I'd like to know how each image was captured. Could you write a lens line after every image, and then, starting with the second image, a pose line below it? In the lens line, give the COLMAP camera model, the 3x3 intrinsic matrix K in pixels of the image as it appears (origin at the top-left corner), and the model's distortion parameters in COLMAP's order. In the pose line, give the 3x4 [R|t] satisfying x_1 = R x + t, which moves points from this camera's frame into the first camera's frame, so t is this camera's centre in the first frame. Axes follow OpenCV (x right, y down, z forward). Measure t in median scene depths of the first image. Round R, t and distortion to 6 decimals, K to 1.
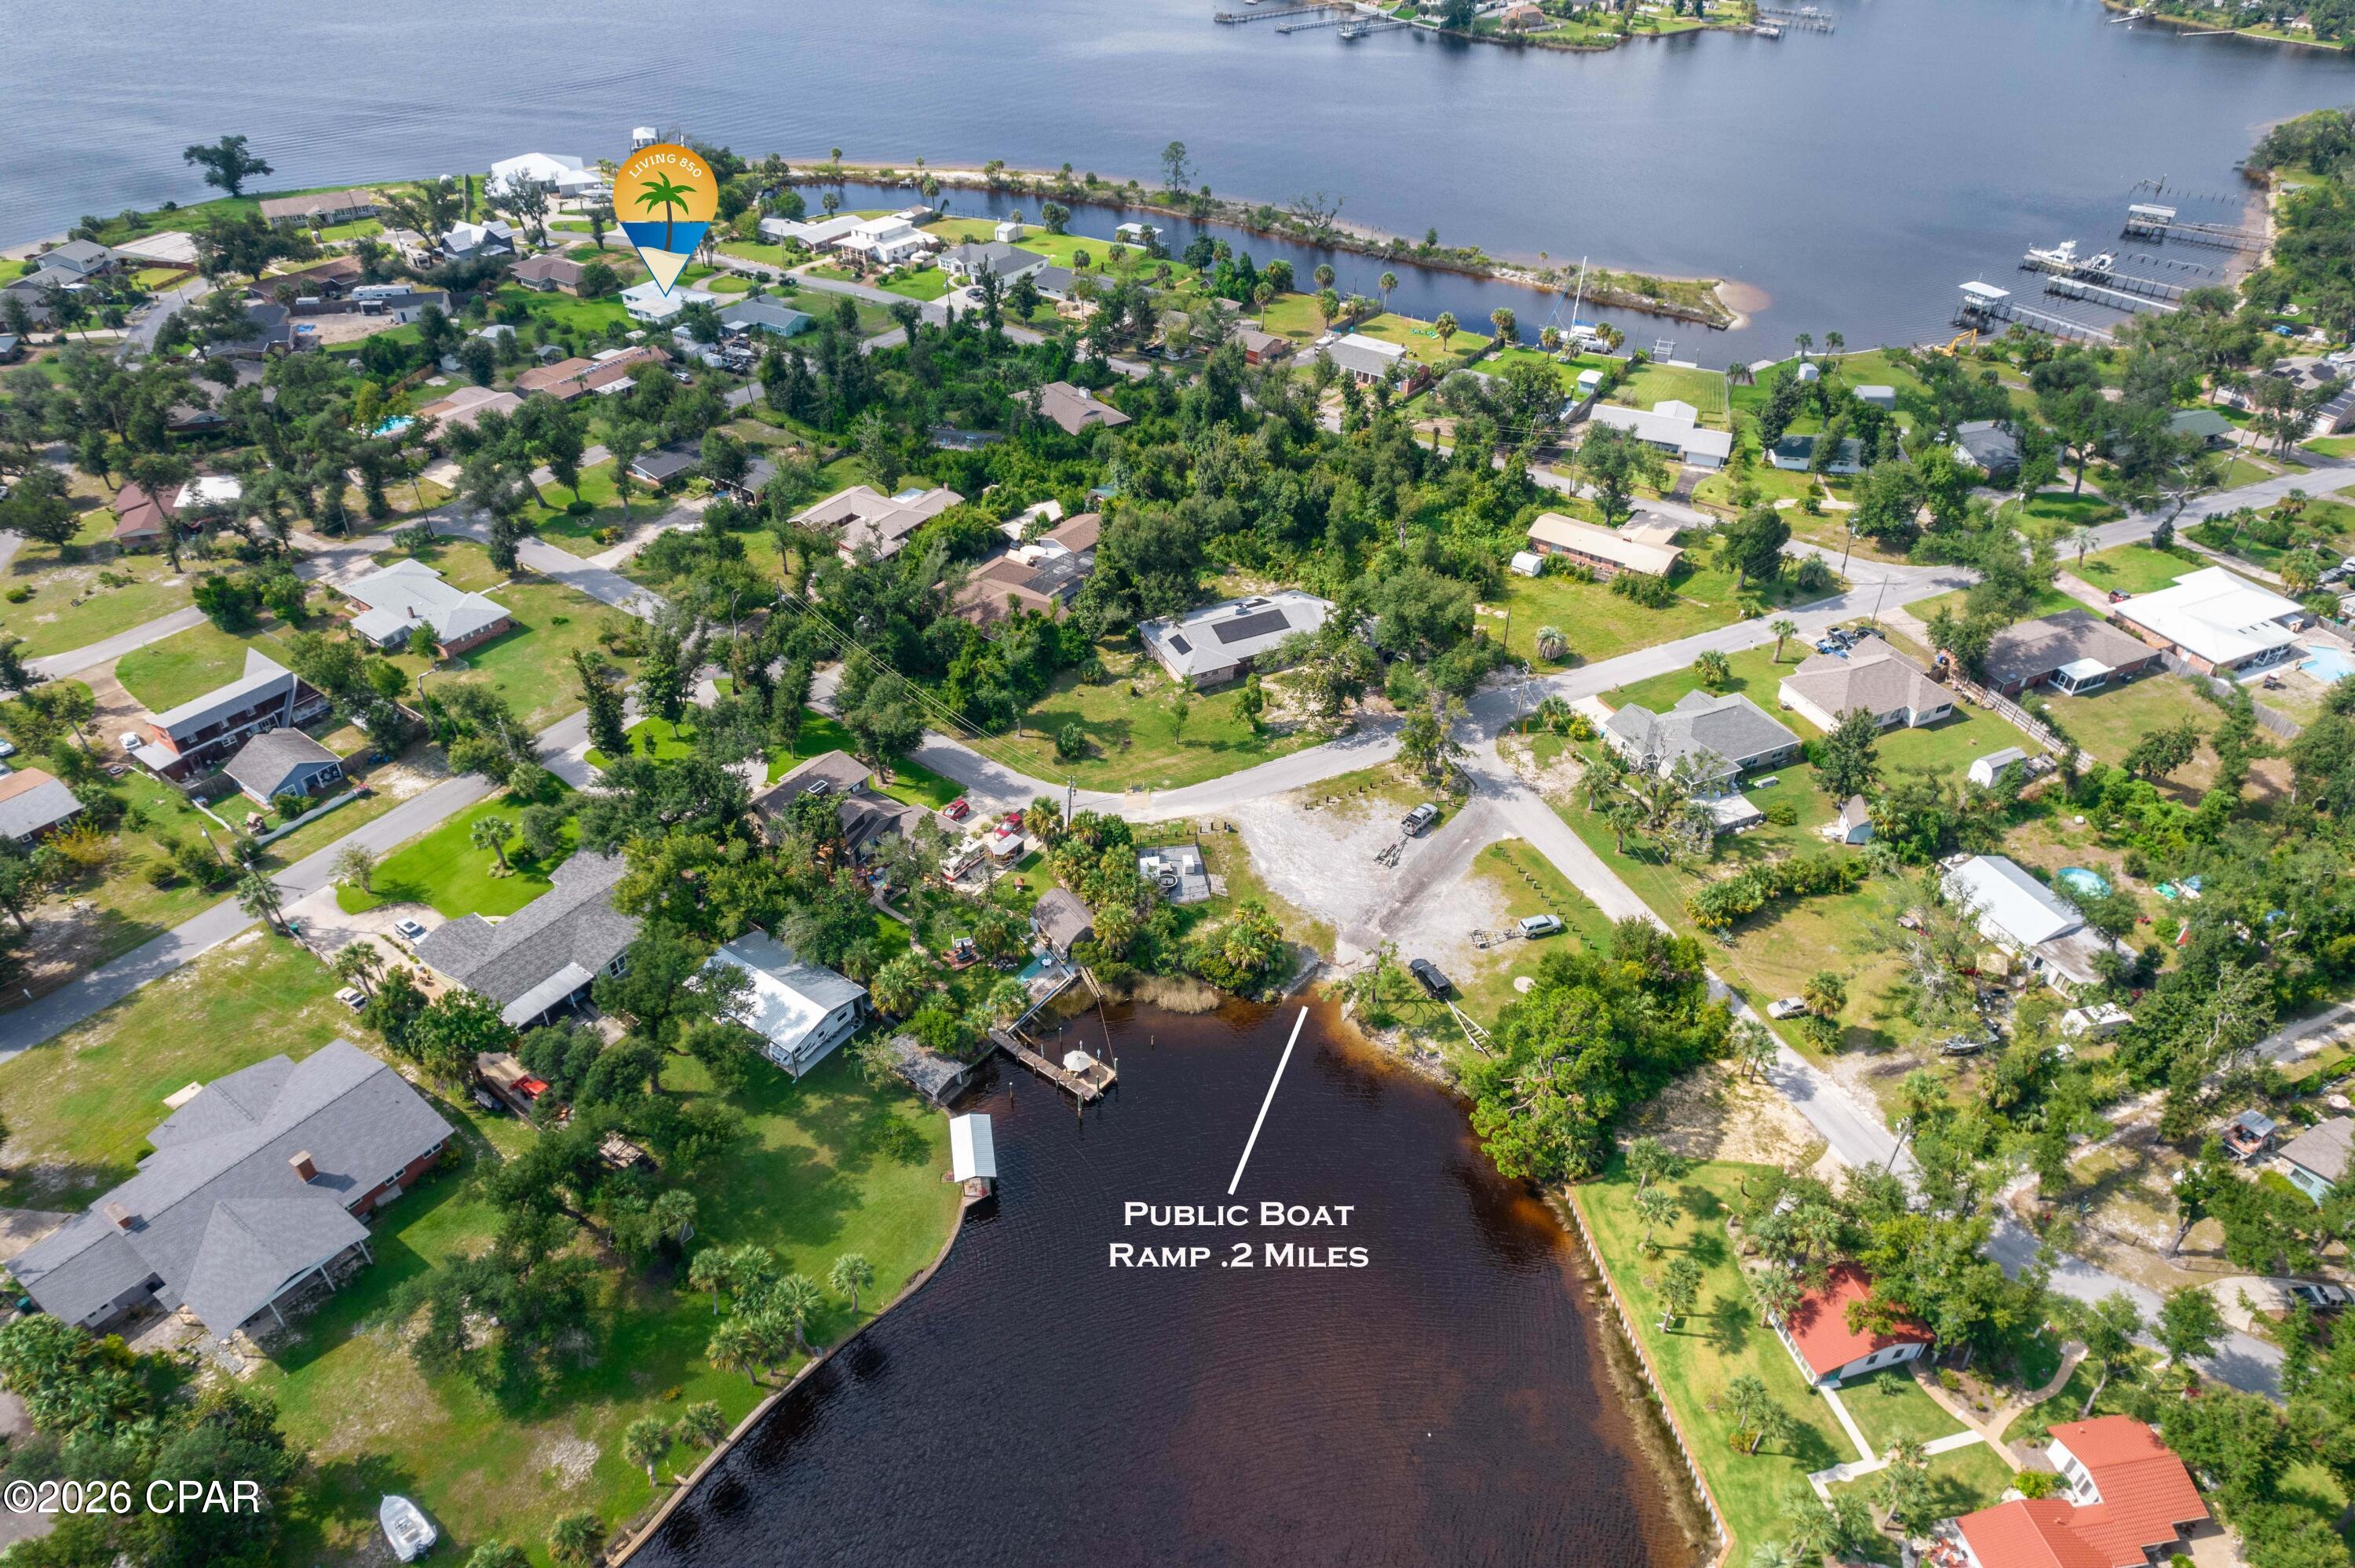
lens RADIAL K [[1504.2, 0, 1184.4], [0, 1504.2, 789.0], [0, 0, 1]] dist [-0.081055, 0.074816]
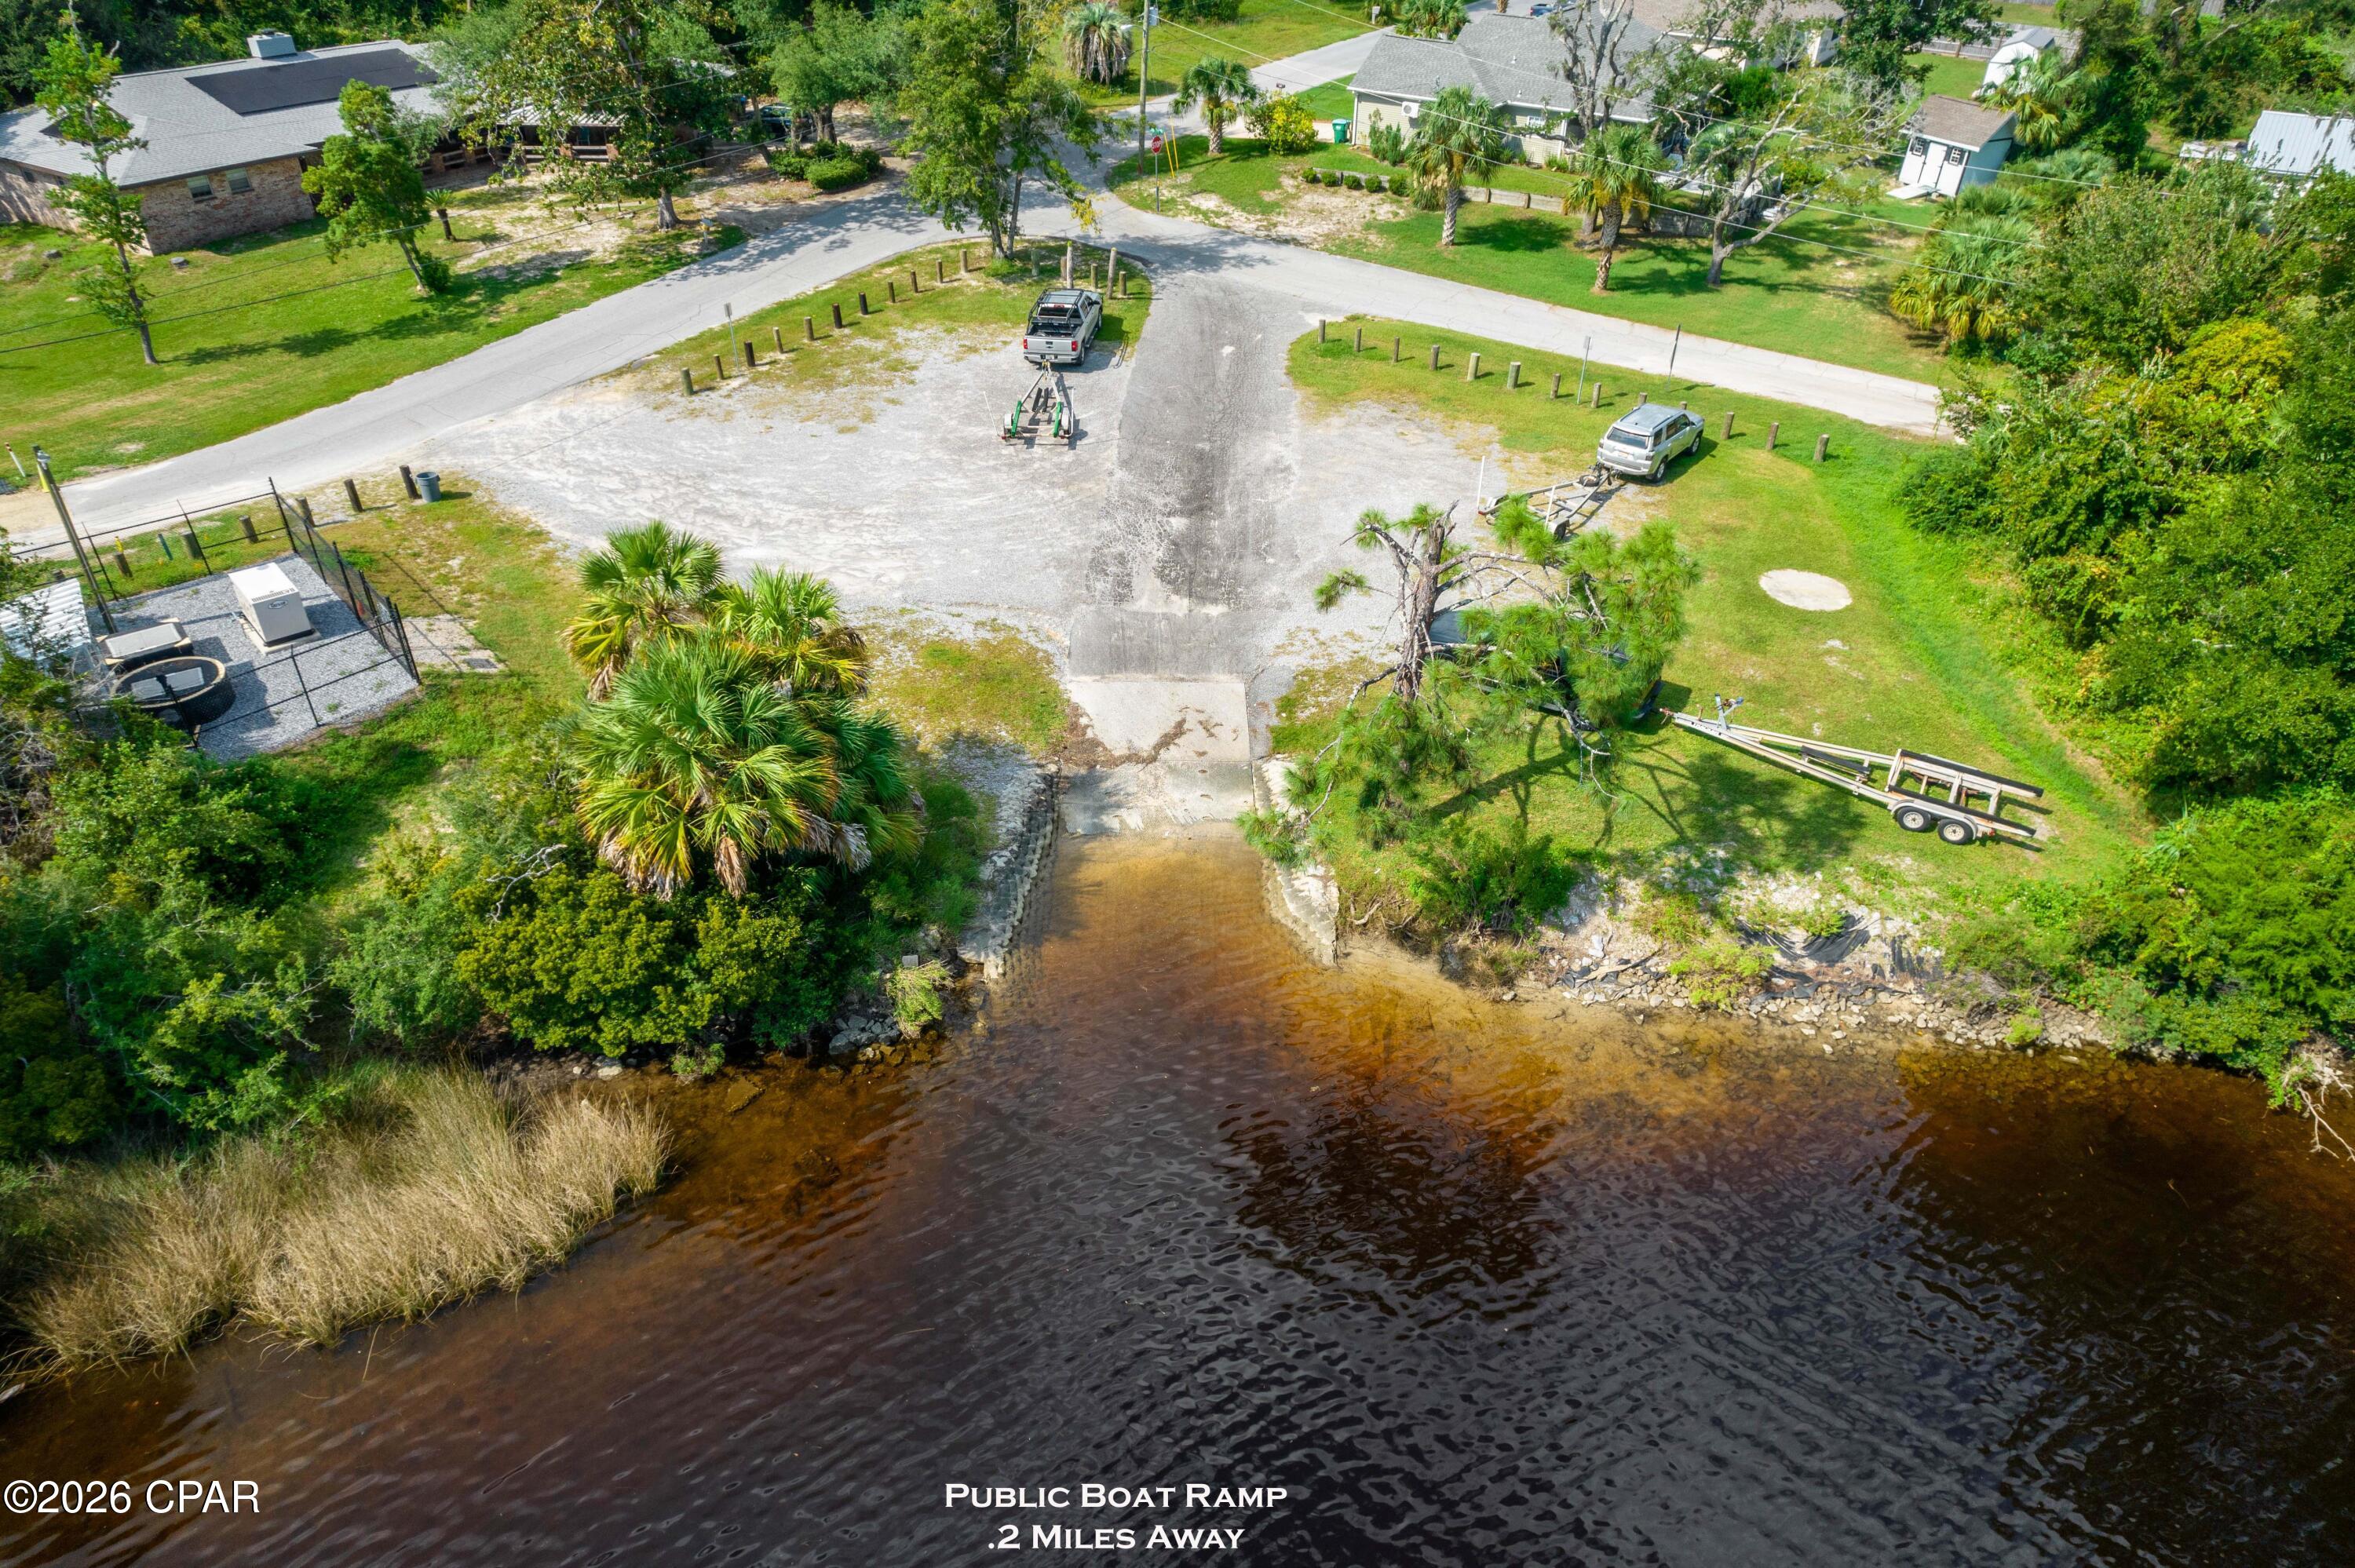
lens RADIAL K [[1504.2, 0, 1184.4], [0, 1504.2, 789.0], [0, 0, 1]] dist [-0.081055, 0.074816]
pose [[0.836931, -0.312720, 0.449169, 0.007878], [0.321761, 0.945018, 0.058406, 0.090844], [-0.442738, 0.095643, 0.891536, 0.656043]]
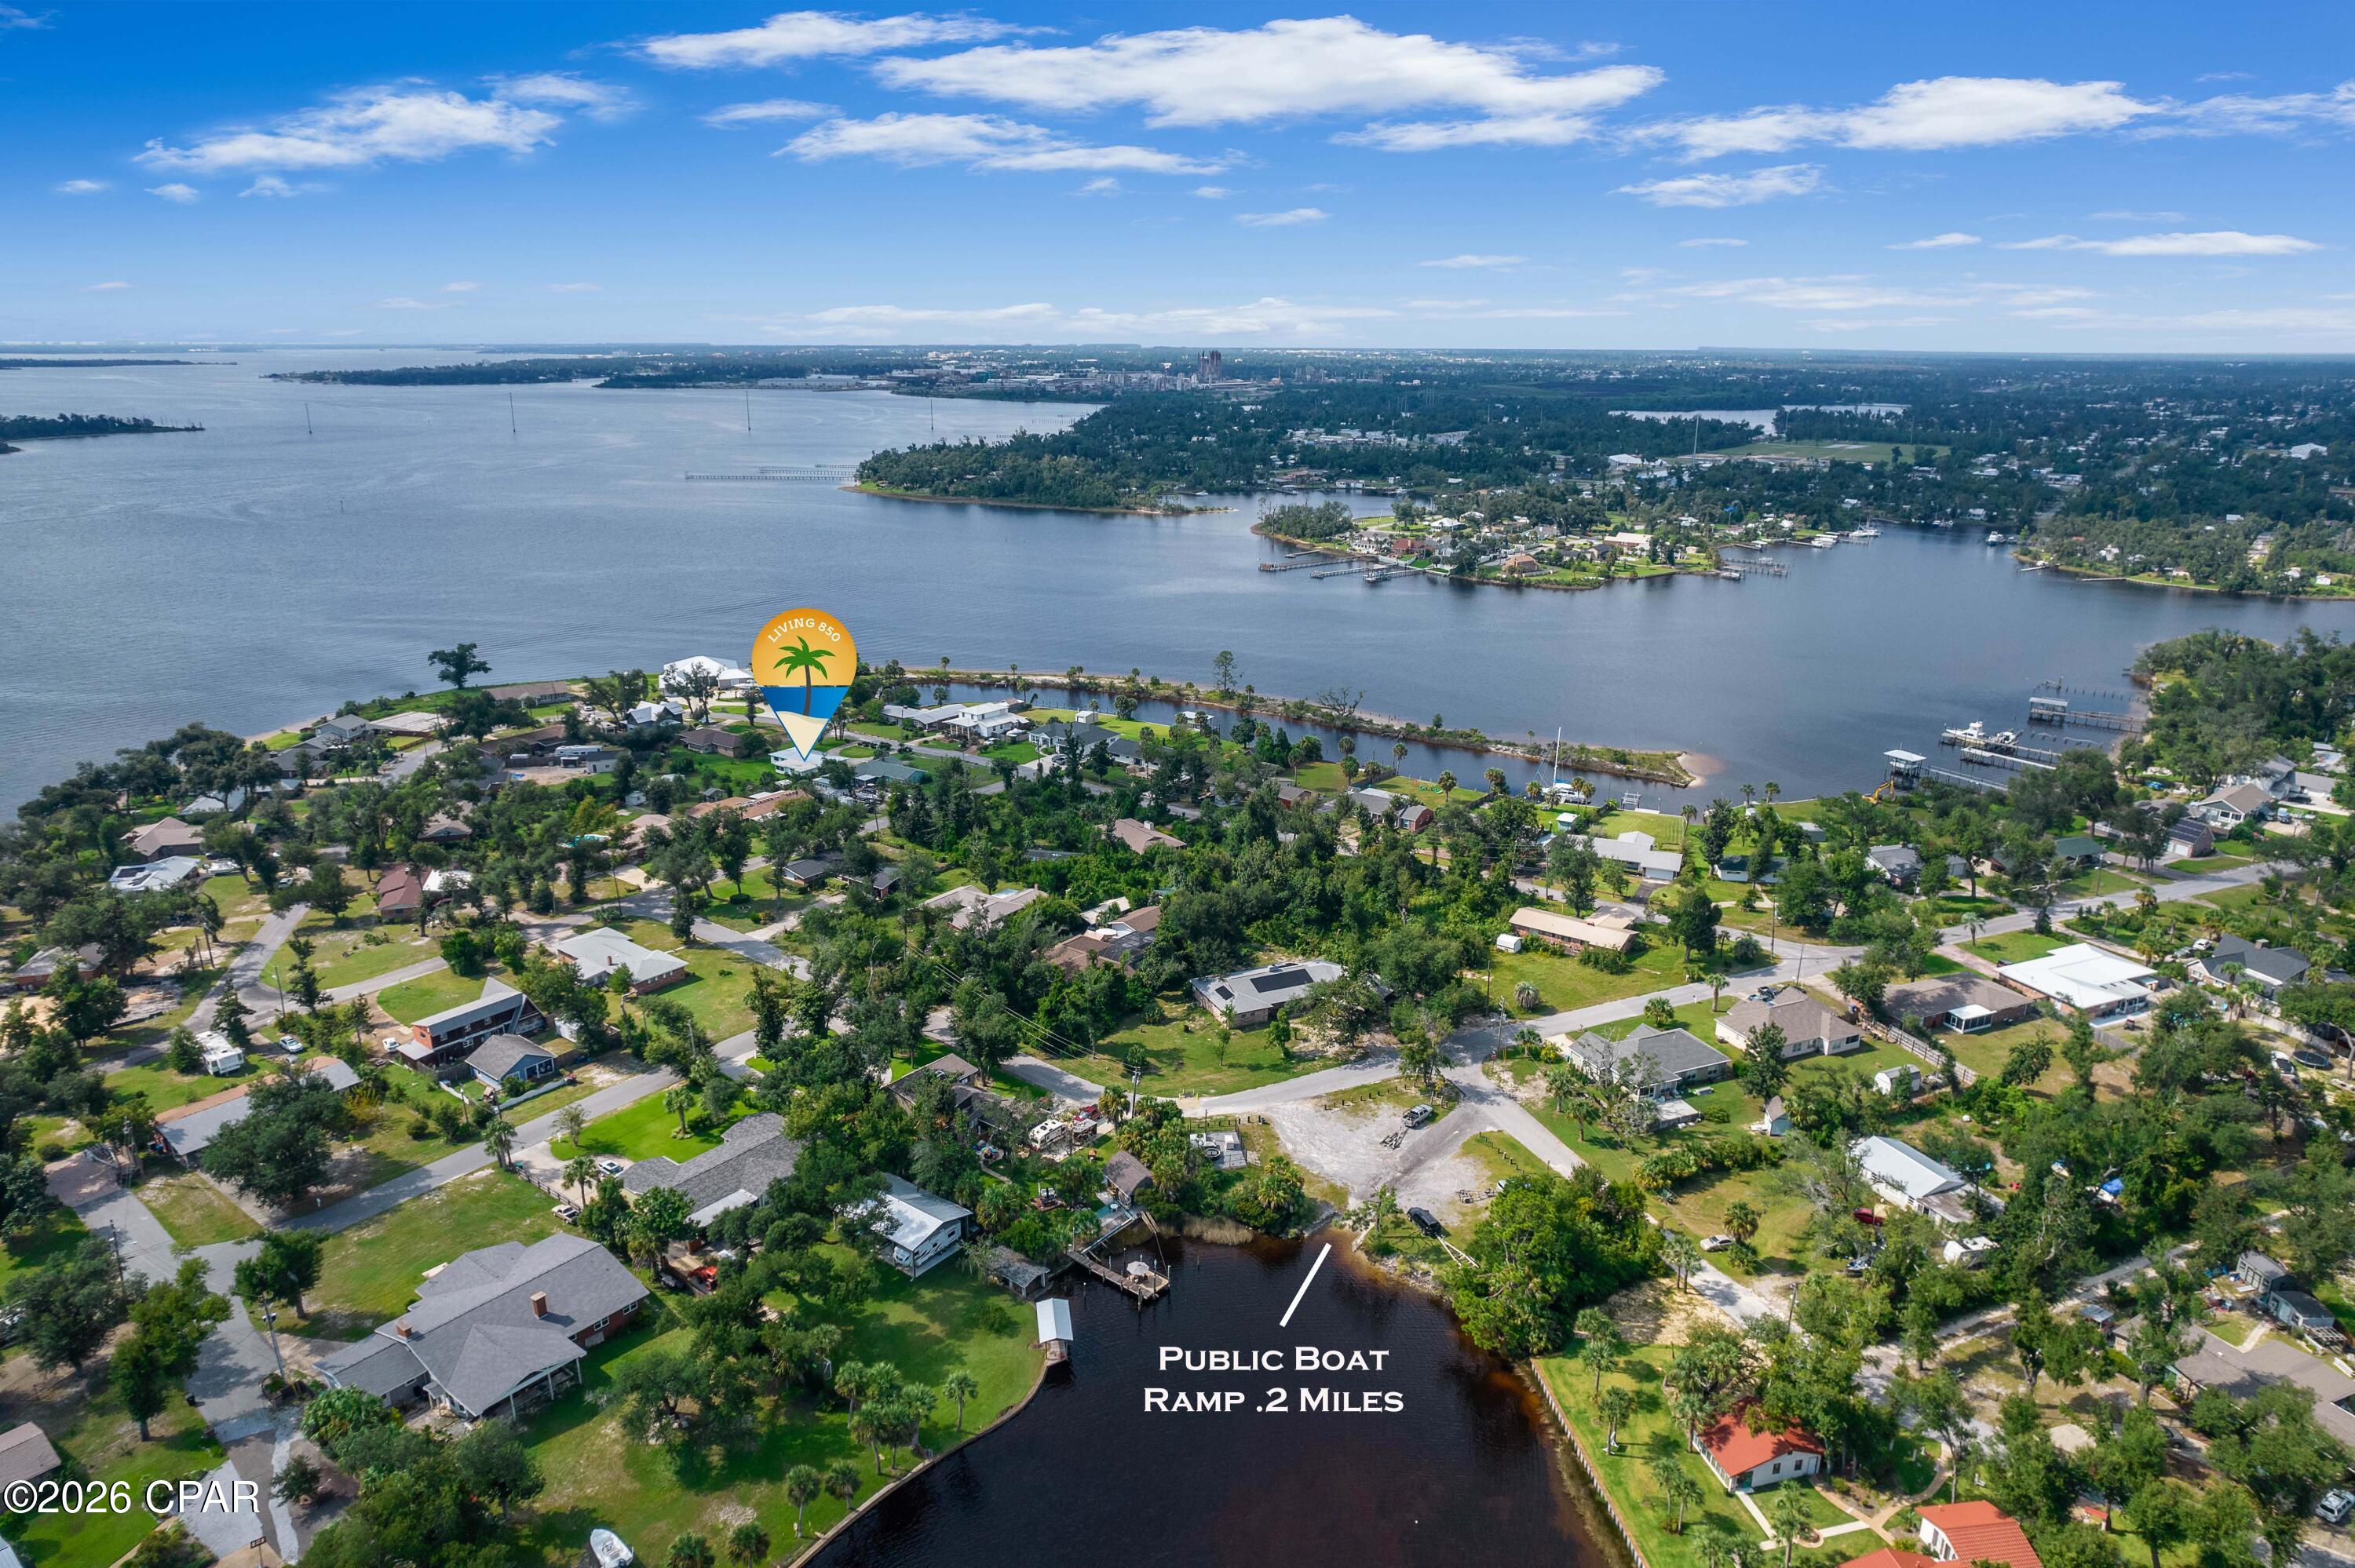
lens RADIAL K [[1494.1, 0, 1177.5], [0, 1494.1, 784.0], [0, 0, 1]] dist [-0.052004, 0.003003]
pose [[0.999244, 0.004146, -0.038648, 0.005621], [-0.017069, 0.940104, -0.340459, 0.166254], [0.034922, 0.340861, 0.939465, -0.224107]]
